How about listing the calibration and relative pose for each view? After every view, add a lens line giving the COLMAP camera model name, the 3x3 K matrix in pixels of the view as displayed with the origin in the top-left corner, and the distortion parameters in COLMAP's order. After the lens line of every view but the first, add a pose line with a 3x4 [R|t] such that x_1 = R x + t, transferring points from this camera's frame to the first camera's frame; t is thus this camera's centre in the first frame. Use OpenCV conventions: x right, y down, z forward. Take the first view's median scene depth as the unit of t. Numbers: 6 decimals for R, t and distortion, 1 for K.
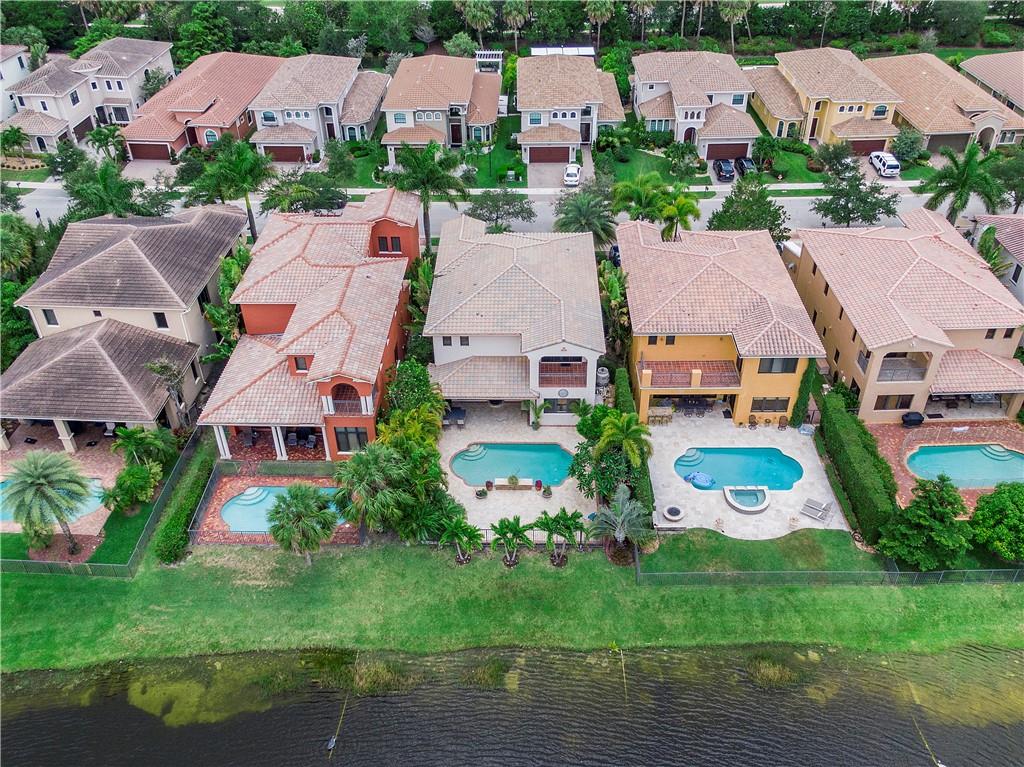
lens RADIAL K [[887.9, 0, 516.2], [0, 887.9, 376.4], [0, 0, 1]] dist [0.024501, -0.000439]
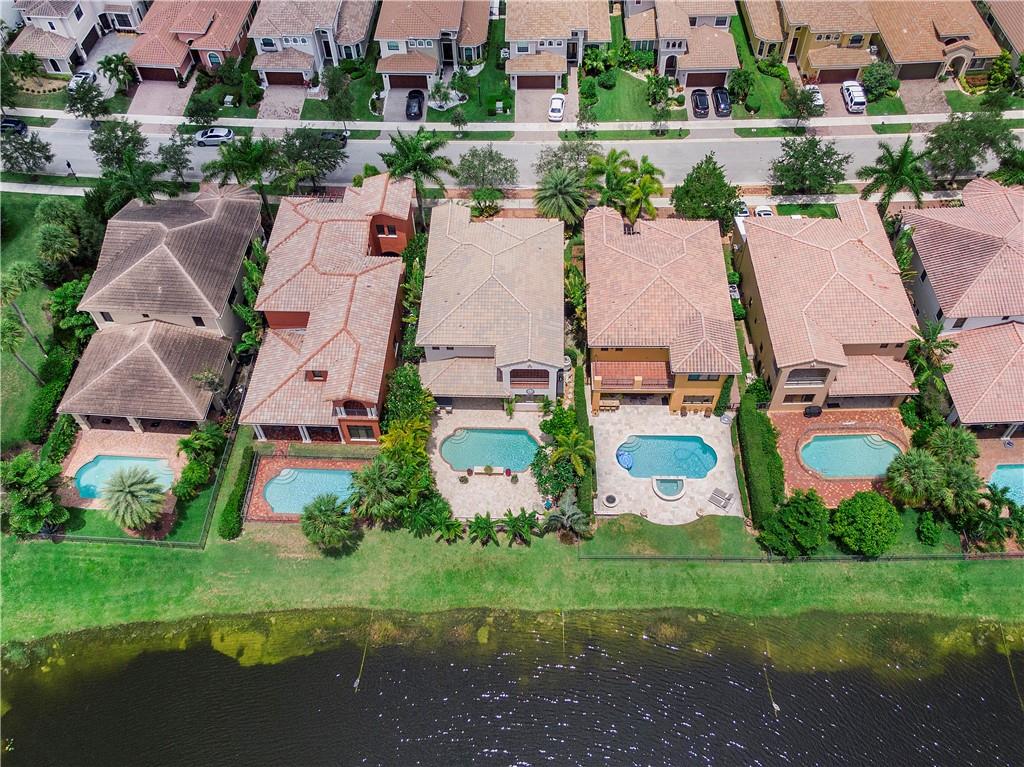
lens RADIAL K [[887.9, 0, 516.2], [0, 887.9, 376.5], [0, 0, 1]] dist [0.024501, -0.000439]
pose [[0.999873, 0.006886, -0.014384, 0.051382], [-0.002541, 0.959232, 0.282608, -0.352044], [0.015744, -0.282536, 0.959128, -0.179262]]
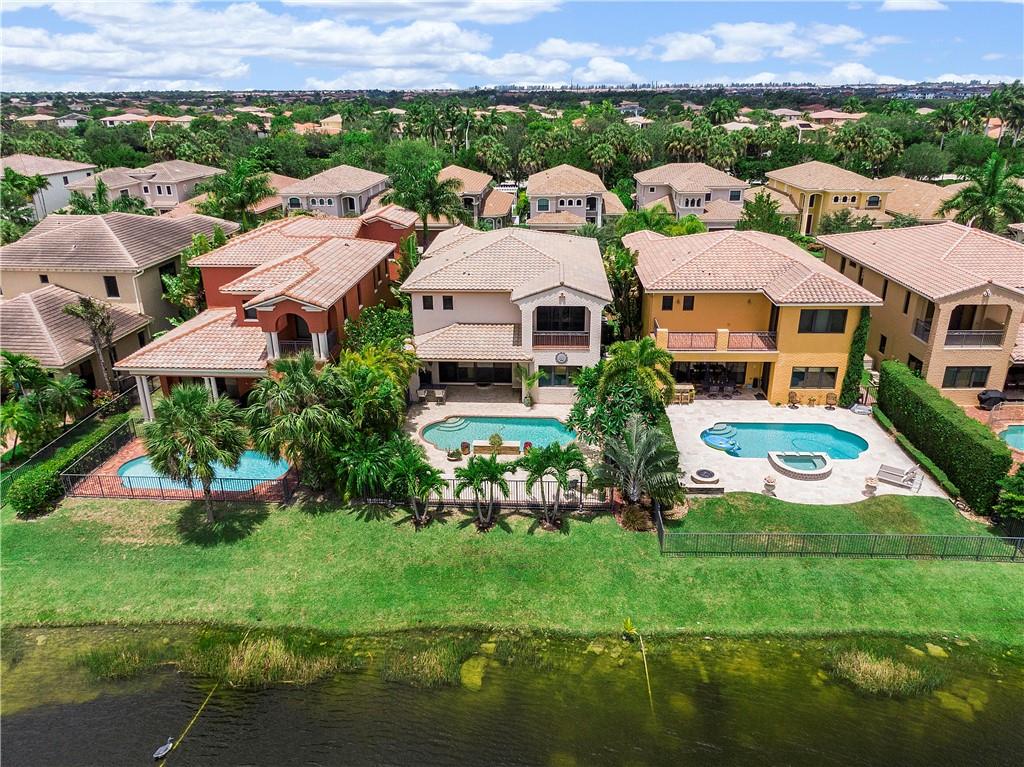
lens RADIAL K [[735.8, 0, 514.8], [0, 735.8, 372.4], [0, 0, 1]] dist [0.022688, -0.033868]
pose [[0.999339, 0.015912, -0.032673, 0.031873], [-0.023848, 0.965534, -0.259182, 0.213716], [0.027422, 0.259790, 0.965276, 0.337880]]
